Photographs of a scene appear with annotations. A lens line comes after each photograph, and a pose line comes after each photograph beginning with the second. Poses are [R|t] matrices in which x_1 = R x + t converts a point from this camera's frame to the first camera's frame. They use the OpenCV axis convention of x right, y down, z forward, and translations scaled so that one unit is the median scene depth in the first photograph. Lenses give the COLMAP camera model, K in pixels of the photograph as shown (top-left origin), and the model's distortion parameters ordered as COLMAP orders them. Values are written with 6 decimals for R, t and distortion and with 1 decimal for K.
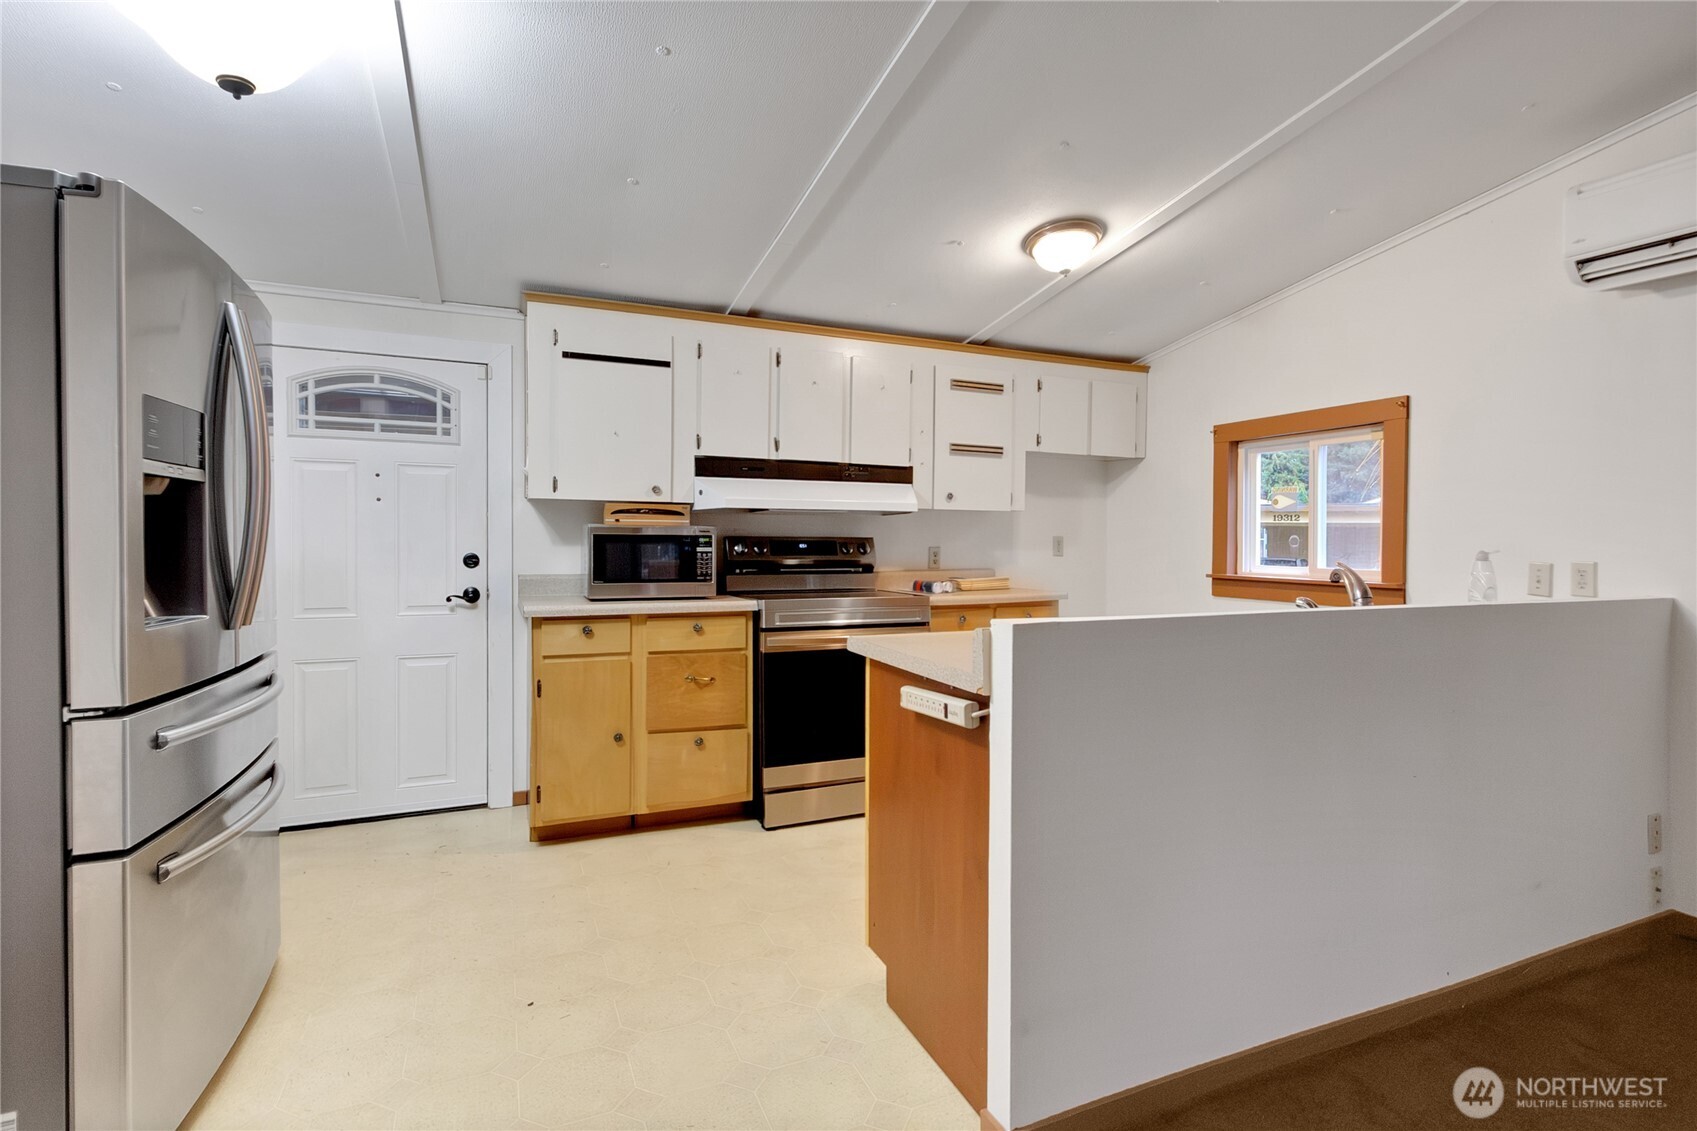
lens RADIAL K [[800.7, 0, 851.0], [0, 800.7, 549.7], [0, 0, 1]] dist [0.009057, -0.002663]
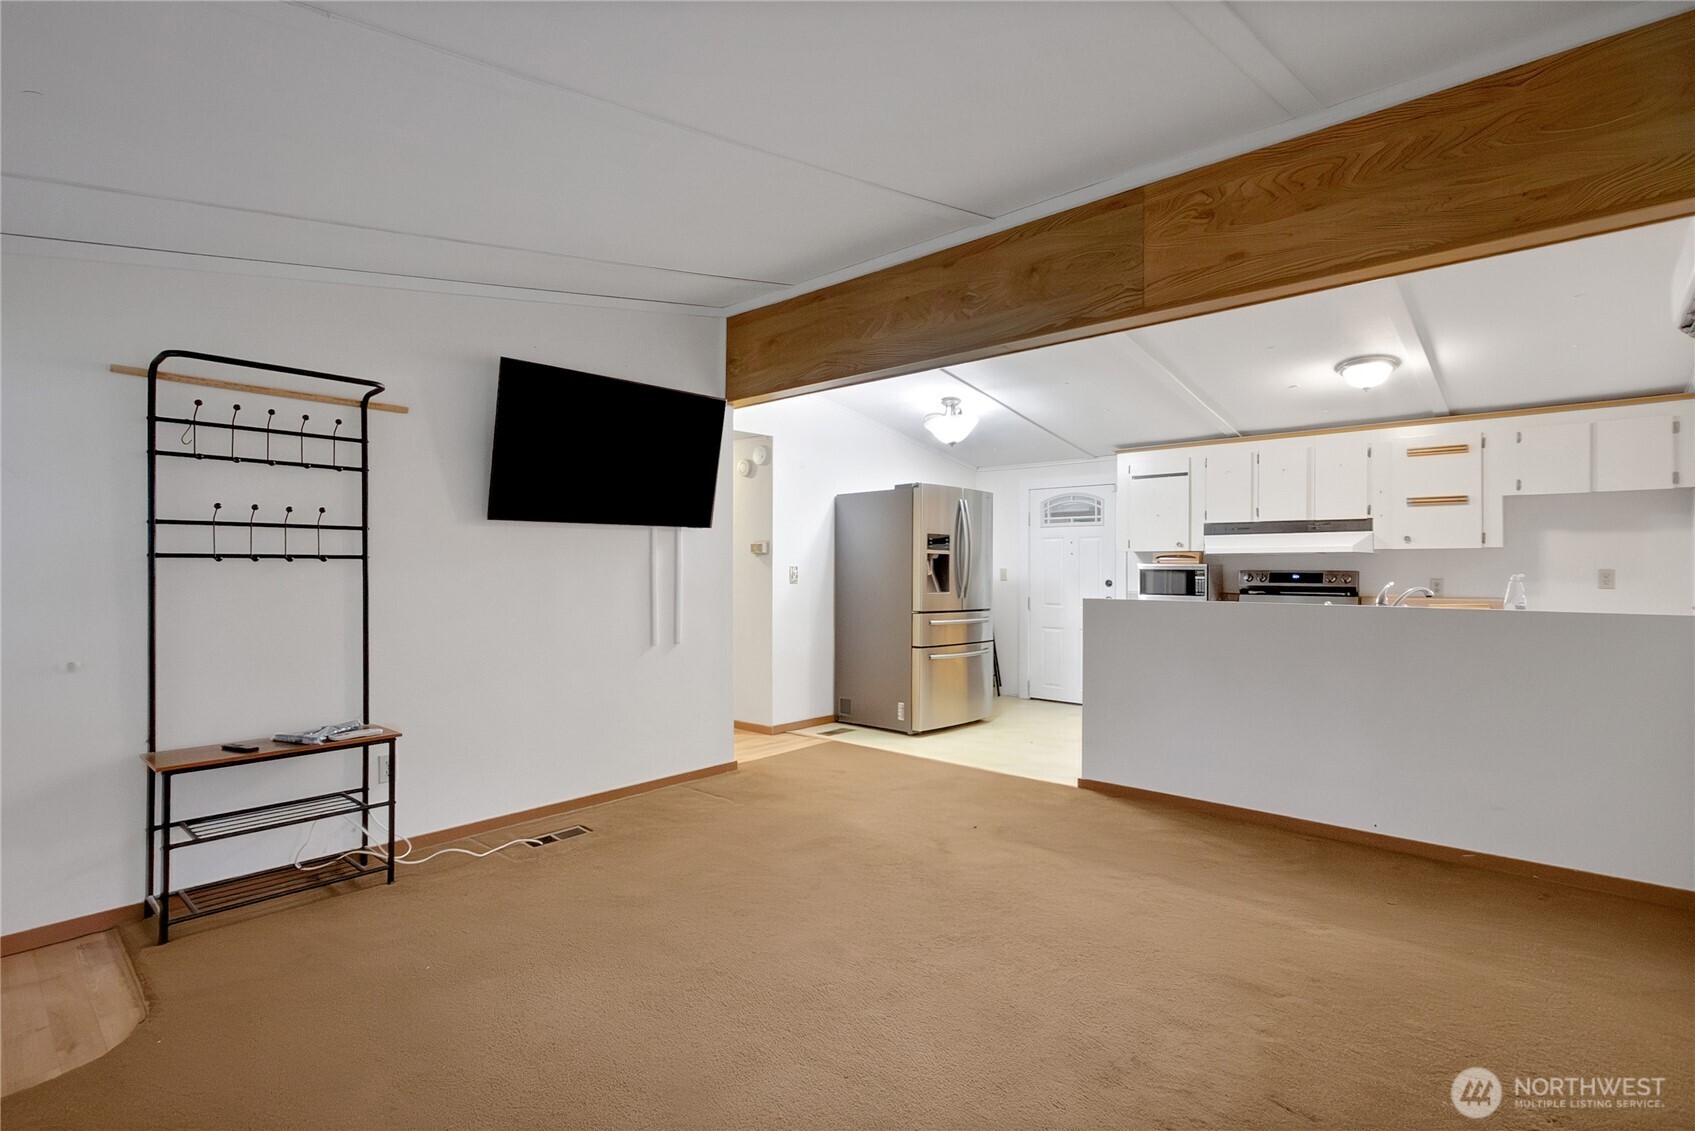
lens RADIAL K [[799.8, 0, 893.8], [0, 799.8, 556.6], [0, 0, 1]] dist [0.009057, -0.002663]
pose [[0.460289, -0.020962, -0.887522, 1.057117], [-0.016530, 0.999346, -0.032176, 0.021211], [0.887615, 0.029481, 0.459641, -0.396659]]
